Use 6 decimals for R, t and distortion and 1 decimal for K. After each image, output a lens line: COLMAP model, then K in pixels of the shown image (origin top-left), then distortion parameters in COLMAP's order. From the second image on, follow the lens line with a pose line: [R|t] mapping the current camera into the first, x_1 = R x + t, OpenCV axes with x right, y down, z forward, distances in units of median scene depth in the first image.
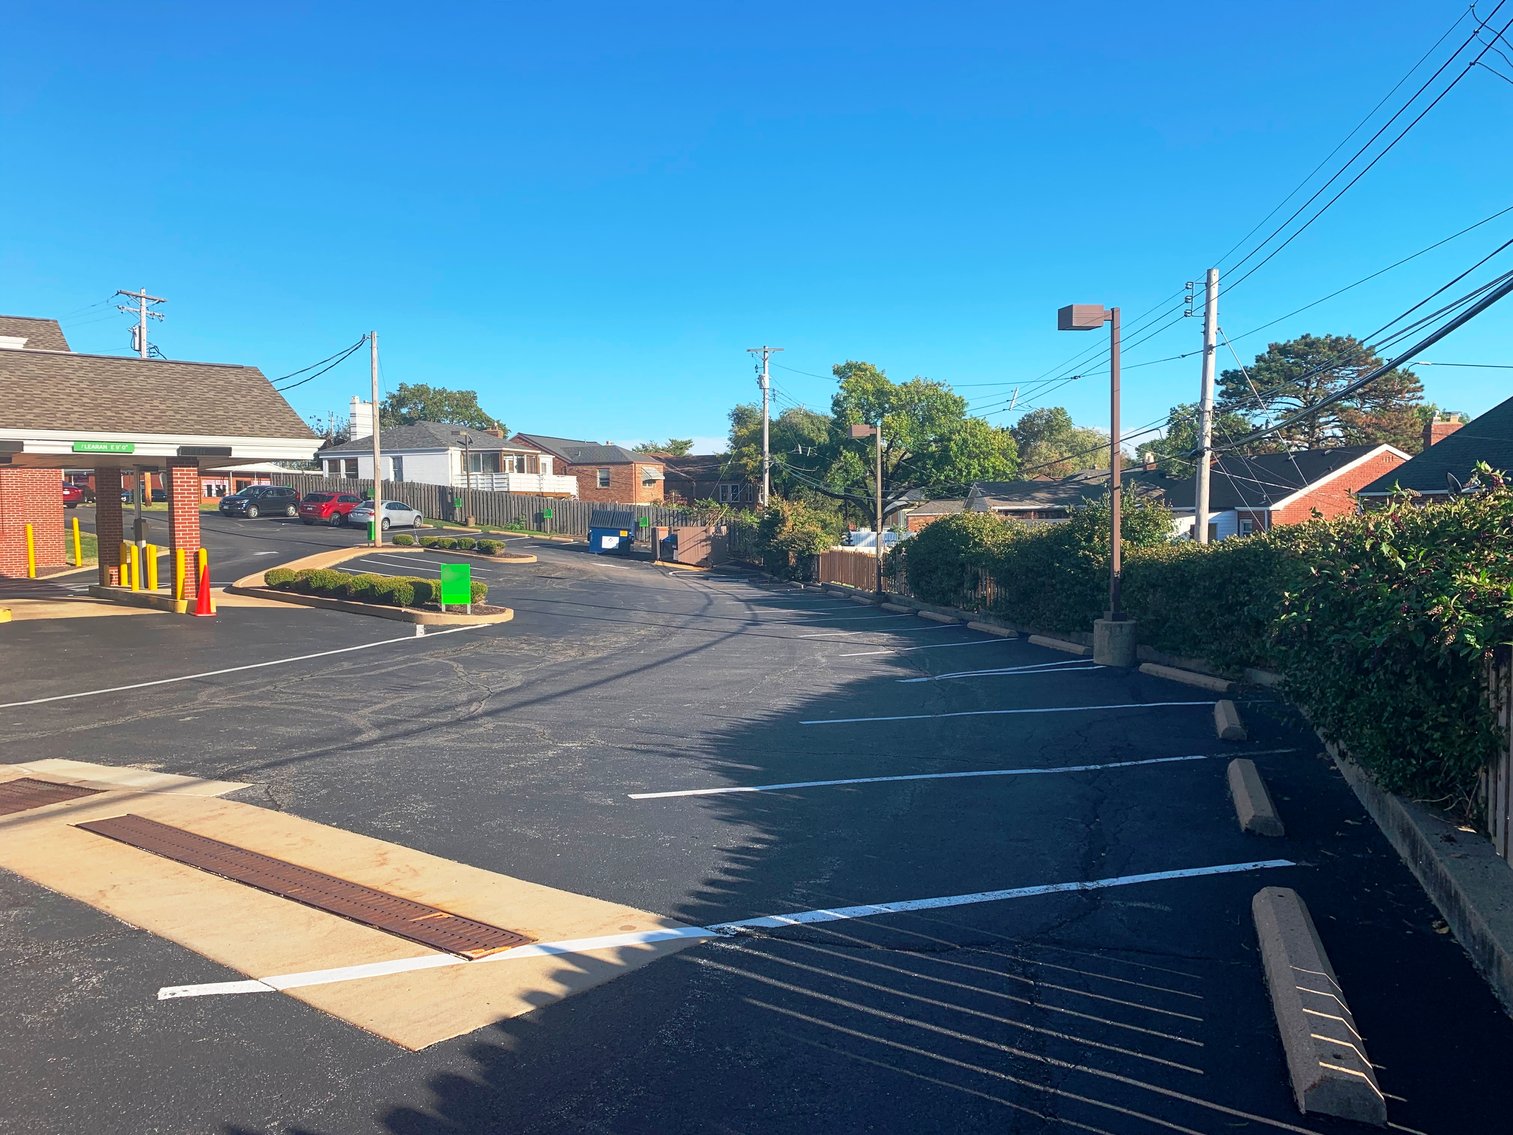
lens RADIAL K [[1150.9, 0, 749.8], [0, 1150.9, 567.6], [0, 0, 1]] dist [0.050448, -0.034777]
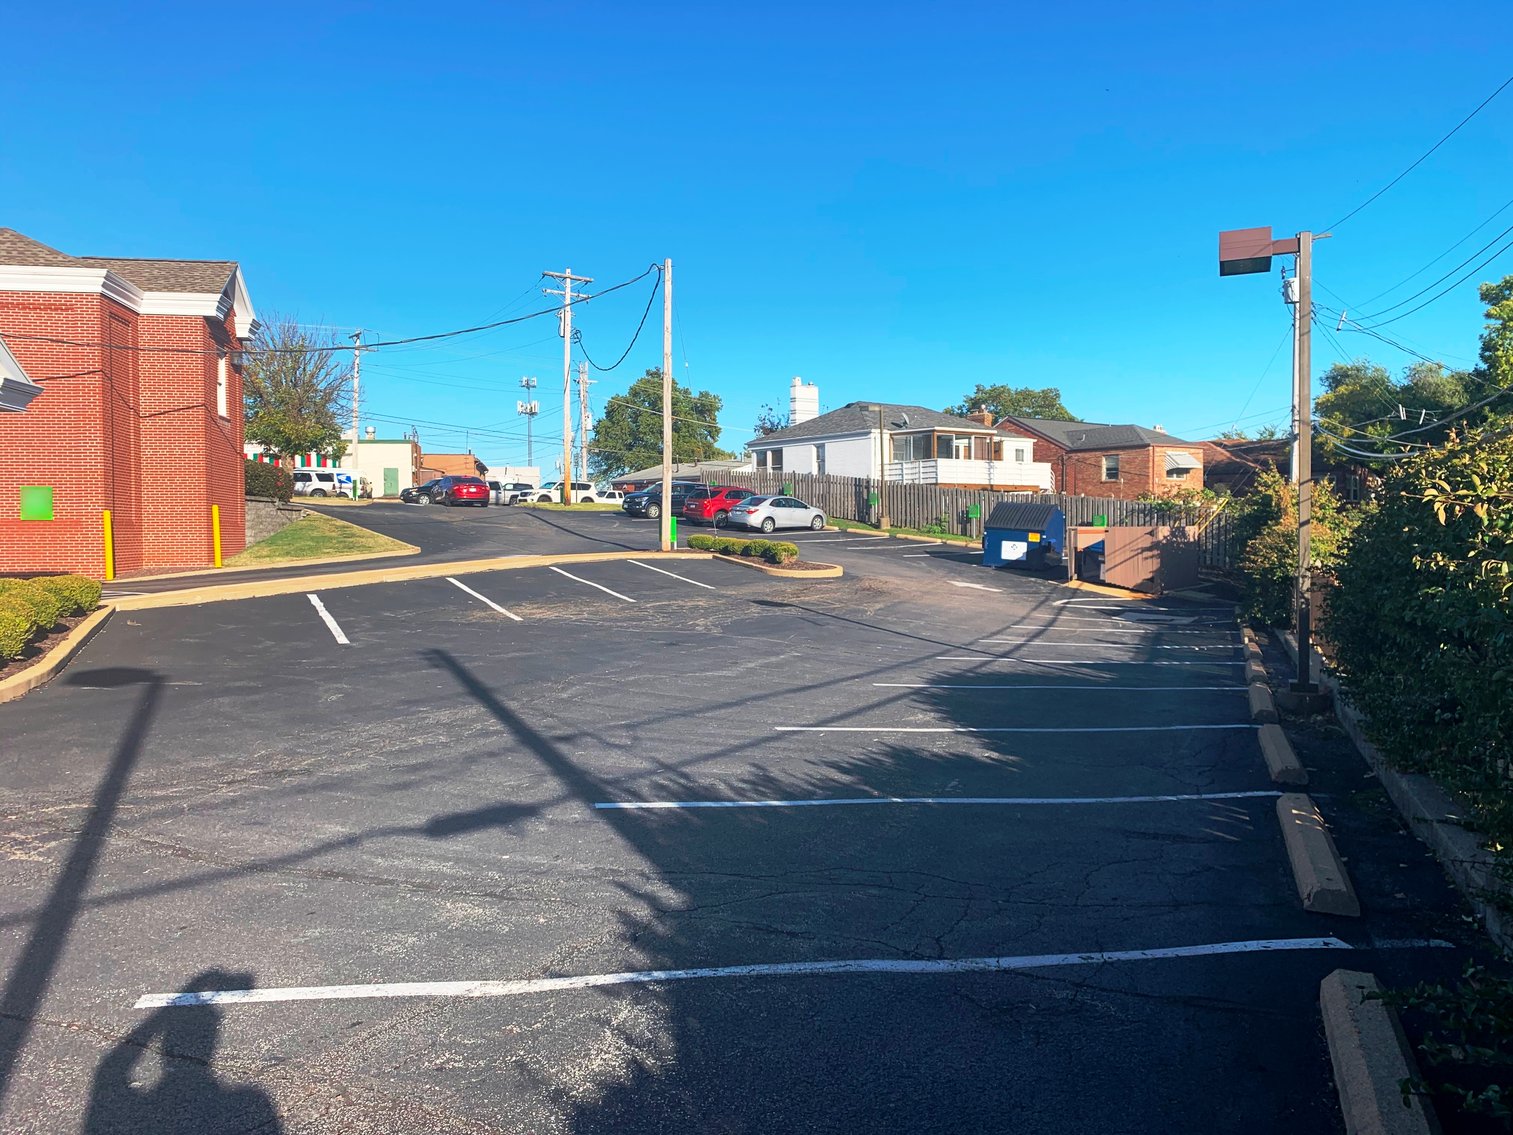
lens RADIAL K [[1150.9, 0, 758.8], [0, 1150.9, 562.6], [0, 0, 1]] dist [0.050448, -0.034777]
pose [[0.861889, 0.018549, -0.506758, 0.073863], [-0.026529, 0.999612, -0.008530, -0.004424], [0.506403, 0.020795, 0.862046, 0.290763]]
